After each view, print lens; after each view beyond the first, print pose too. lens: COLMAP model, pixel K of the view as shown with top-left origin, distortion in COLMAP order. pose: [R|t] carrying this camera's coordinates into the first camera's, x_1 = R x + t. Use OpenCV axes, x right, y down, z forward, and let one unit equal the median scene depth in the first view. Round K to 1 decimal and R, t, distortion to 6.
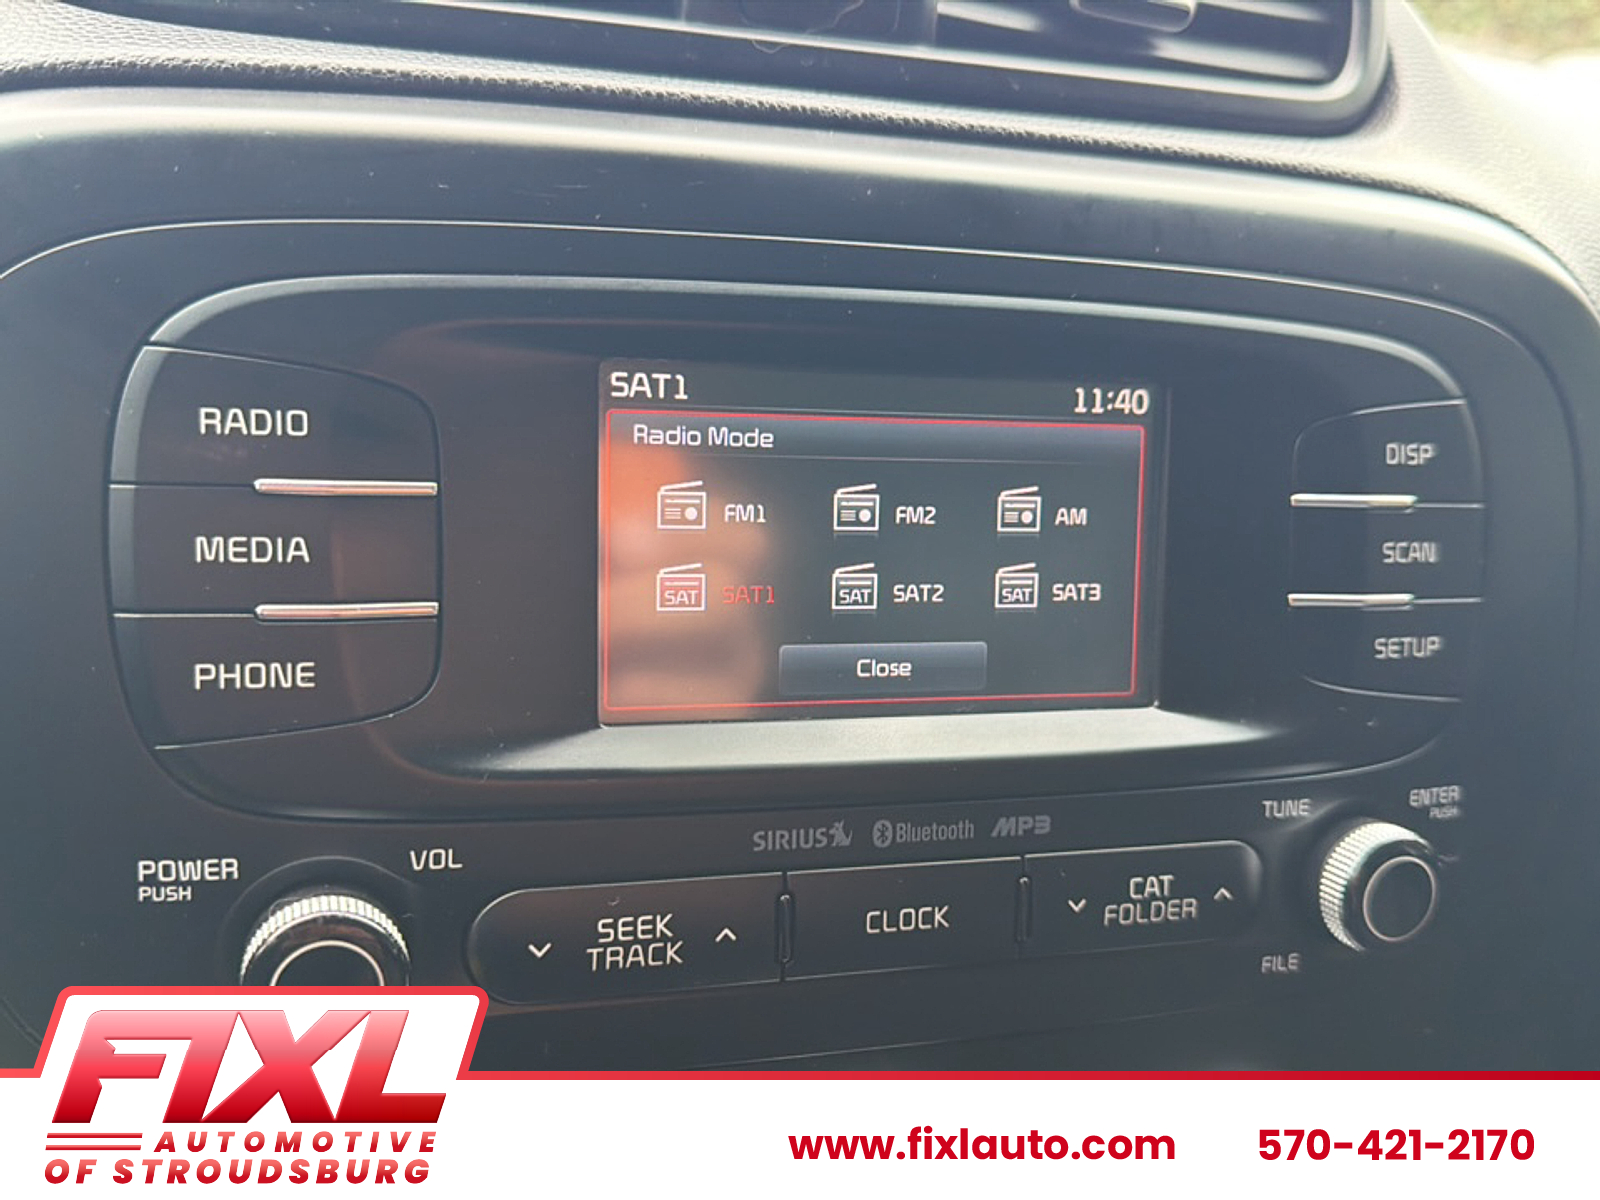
lens RADIAL K [[1473.1, 0, 801.7], [0, 1473.1, 618.0], [0, 0, 1]] dist [0.143319, -0.442163]
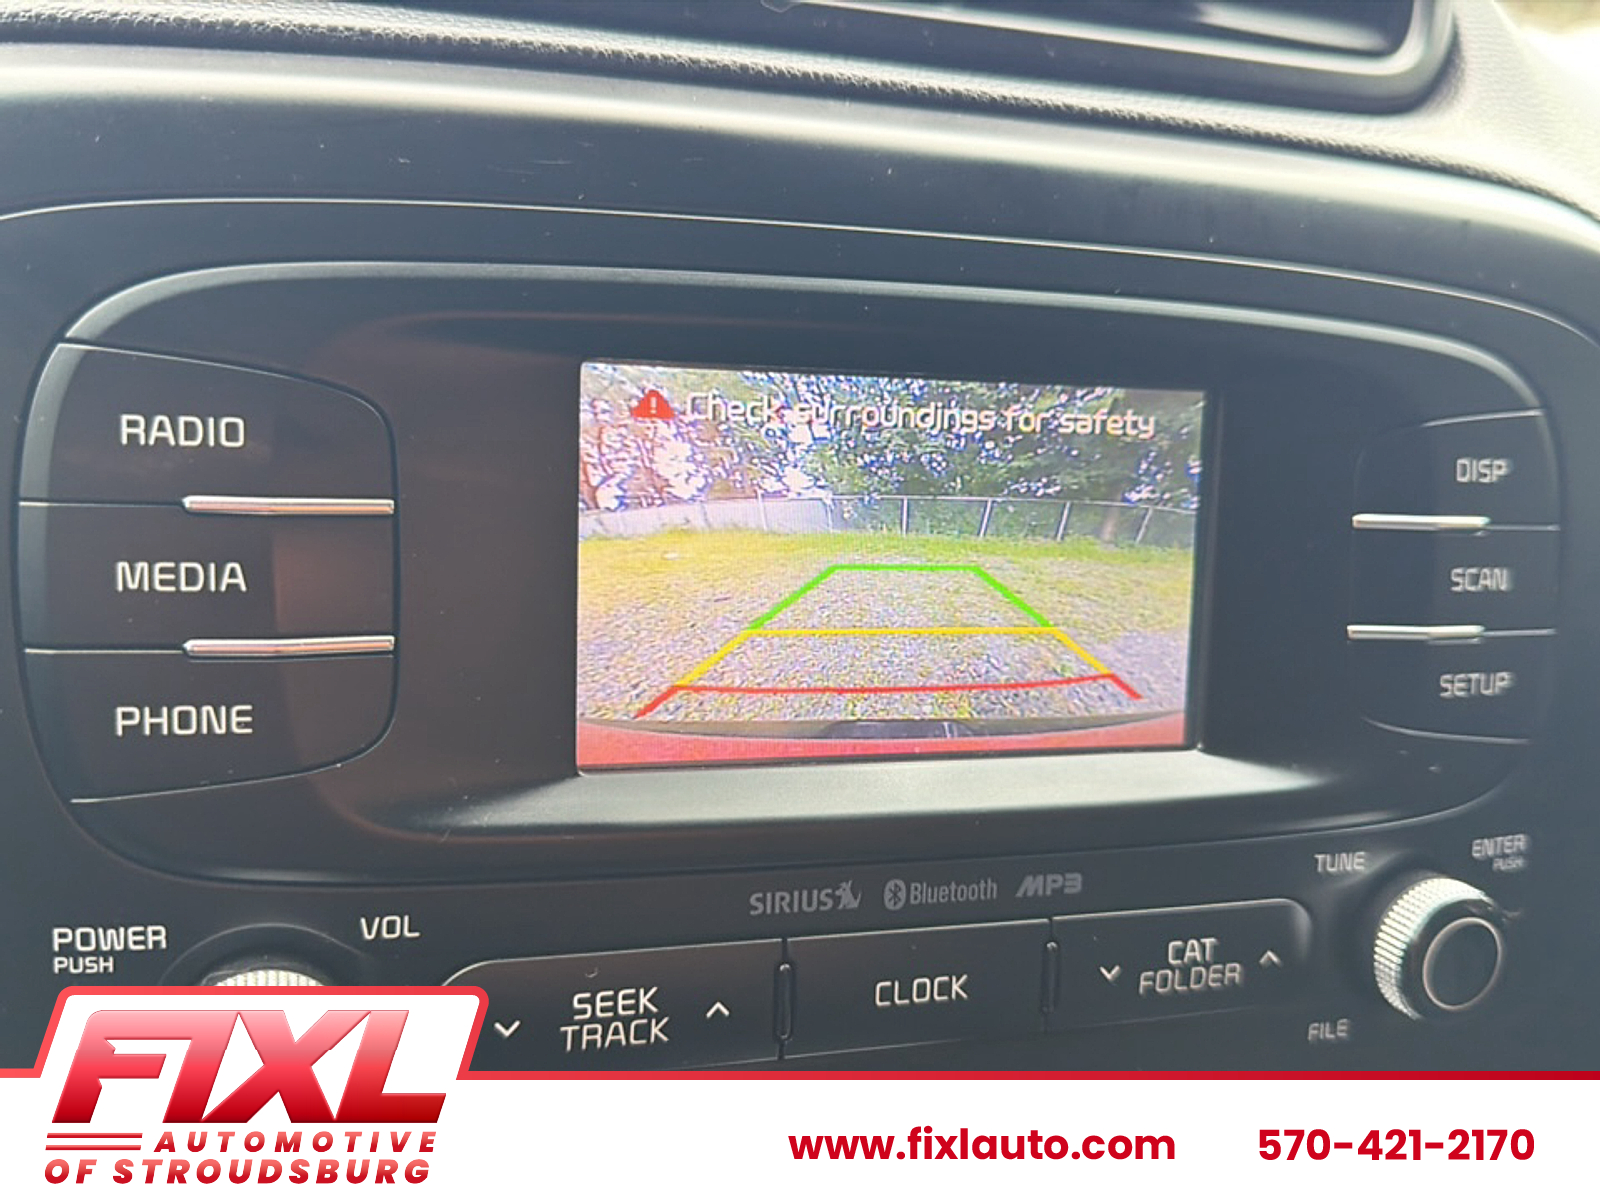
lens RADIAL K [[1473.1, 0, 801.7], [0, 1473.1, 618.0], [0, 0, 1]] dist [0.143319, -0.442163]
pose [[0.999923, 0.012402, 0.001062, -0.004569], [-0.012422, 0.999695, 0.021333, -0.039448], [-0.000797, -0.021344, 0.999772, 0.110262]]
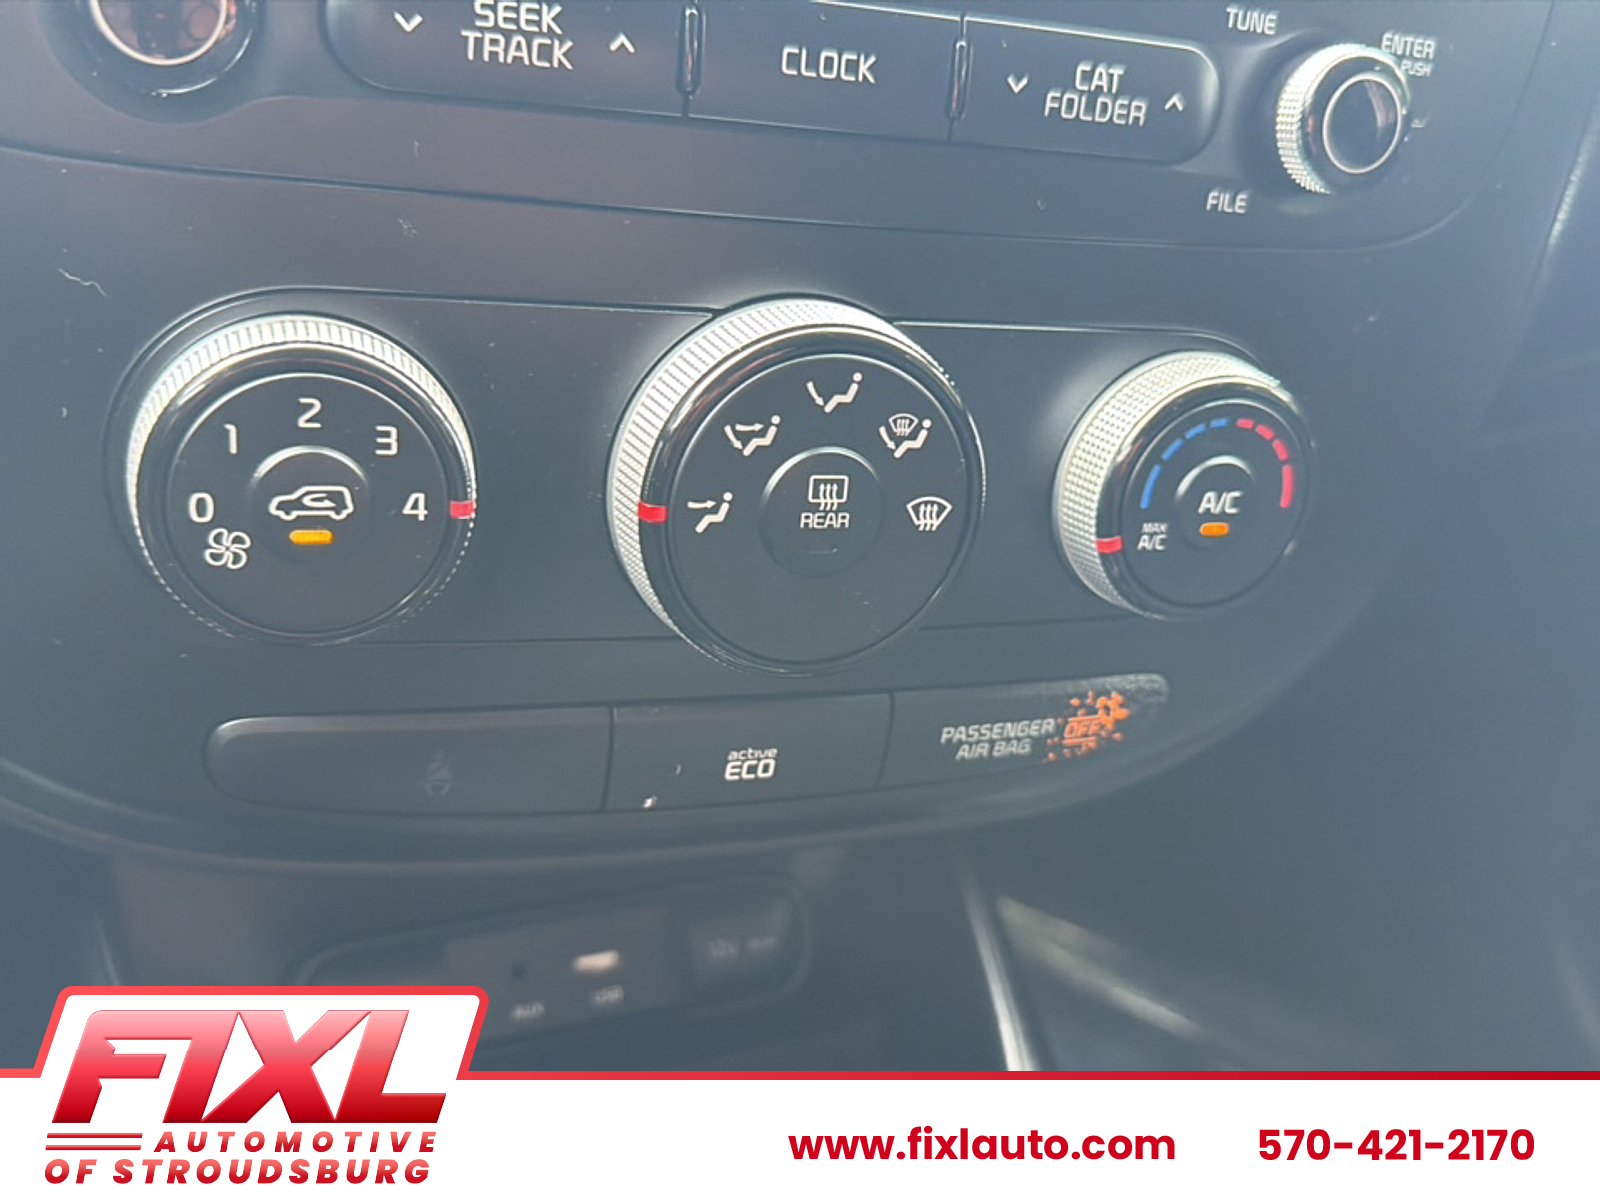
lens RADIAL K [[1473.1, 0, 801.7], [0, 1473.1, 618.0], [0, 0, 1]] dist [0.143319, -0.442163]
pose [[0.997713, 0.046434, 0.049118, 0.026744], [-0.054889, 0.980663, 0.187850, 0.364456], [-0.039446, -0.190116, 0.980969, 0.058760]]
